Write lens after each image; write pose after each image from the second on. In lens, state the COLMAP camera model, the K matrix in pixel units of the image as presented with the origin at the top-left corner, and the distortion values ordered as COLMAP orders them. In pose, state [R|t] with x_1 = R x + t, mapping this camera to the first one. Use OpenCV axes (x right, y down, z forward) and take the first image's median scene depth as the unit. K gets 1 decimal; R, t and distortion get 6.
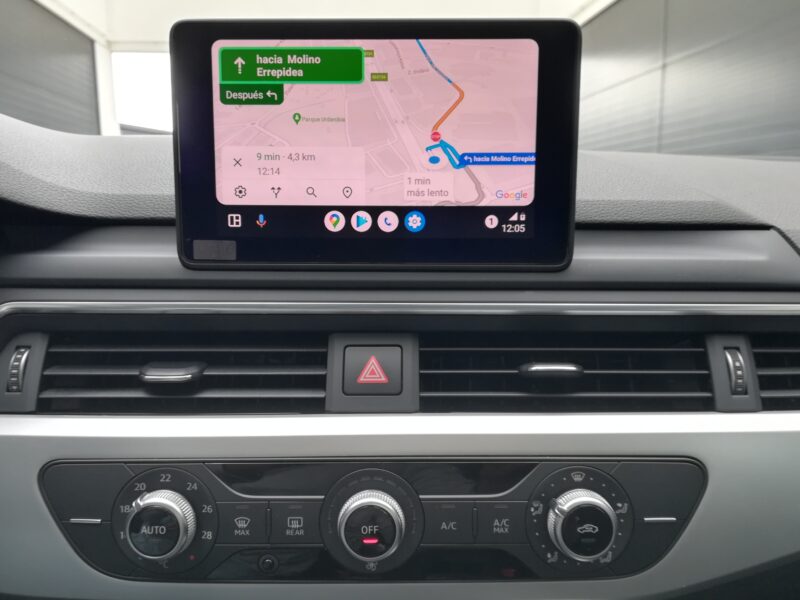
lens RADIAL K [[652.1, 0, 396.4], [0, 652.1, 295.0], [0, 0, 1]] dist [0.046455, -0.060251]
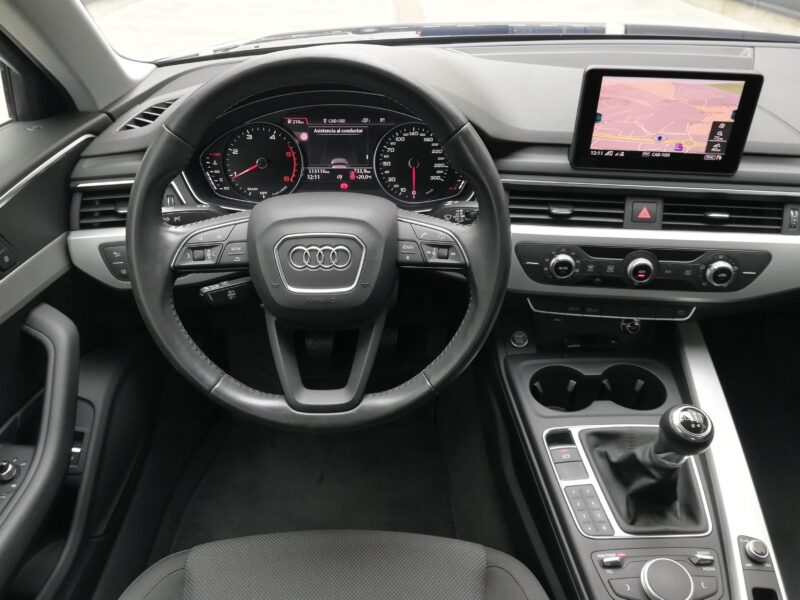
lens RADIAL K [[652.1, 0, 405.5], [0, 652.1, 299.9], [0, 0, 1]] dist [0.046455, -0.060251]
pose [[0.996928, 0.050840, -0.059573, -0.787054], [-0.022942, 0.916869, 0.398528, -0.562798], [0.074882, -0.395937, 0.915219, -1.517617]]
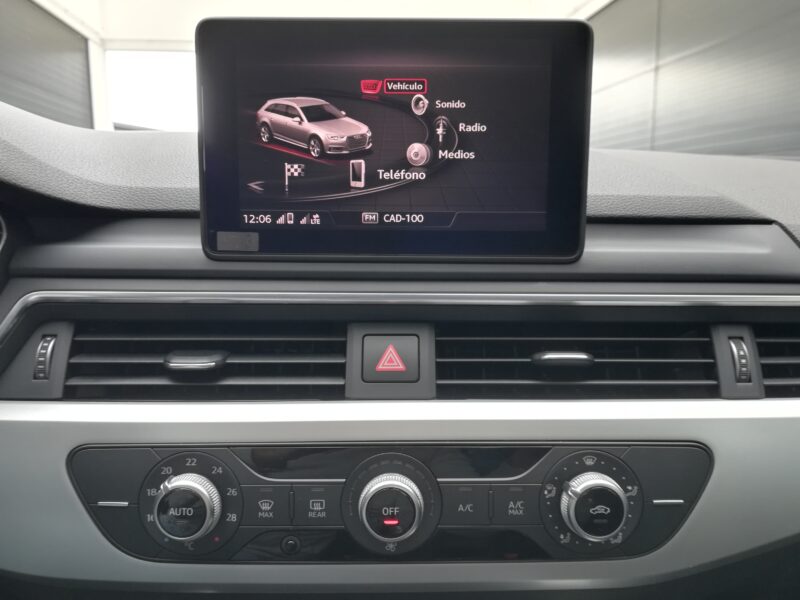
lens RADIAL K [[652.1, 0, 398.3], [0, 652.1, 291.3], [0, 0, 1]] dist [0.046455, -0.060251]
pose [[0.999912, 0.002729, 0.013007, -0.038282], [-0.002660, 0.999982, -0.005356, 0.014376], [-0.013022, 0.005321, 0.999901, -0.034034]]
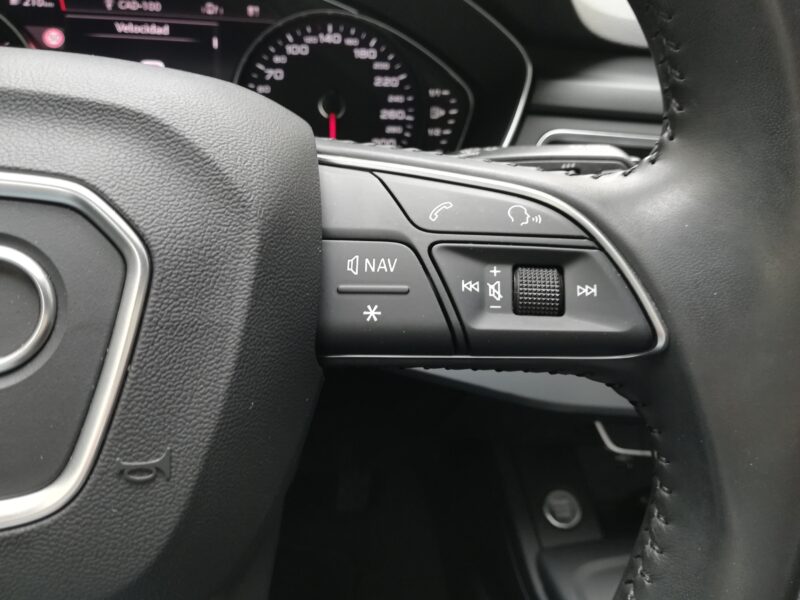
lens RADIAL K [[652.1, 0, 405.1], [0, 652.1, 299.8], [0, 0, 1]] dist [0.046455, -0.060251]
pose [[0.992723, 0.029962, 0.116634, -0.939262], [-0.059889, 0.963119, 0.262328, 0.013923], [-0.104473, -0.267404, 0.957904, 0.010582]]
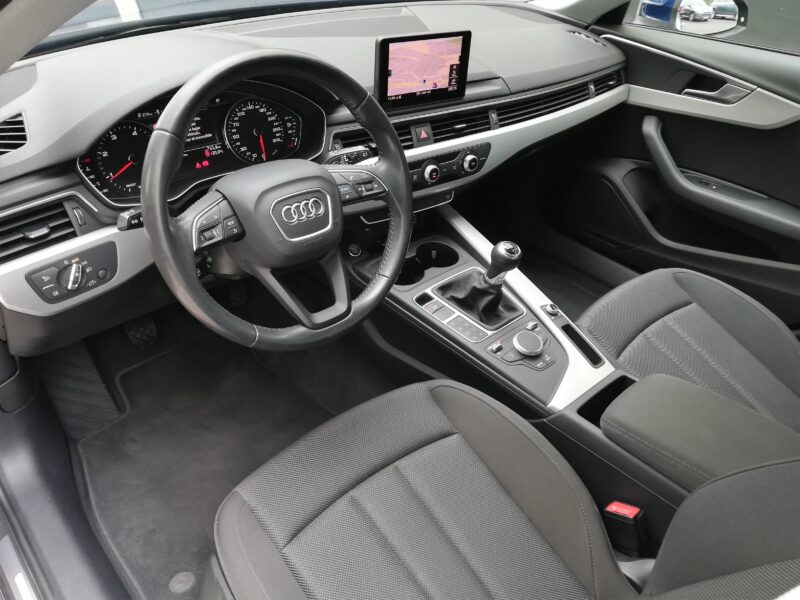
lens RADIAL K [[652.1, 0, 414.3], [0, 652.1, 312.5], [0, 0, 1]] dist [0.046455, -0.060251]
pose [[0.790658, -0.306538, 0.529995, -2.345305], [0.011184, 0.872726, 0.488082, -0.808563], [-0.612156, -0.379978, 0.693456, -1.915673]]
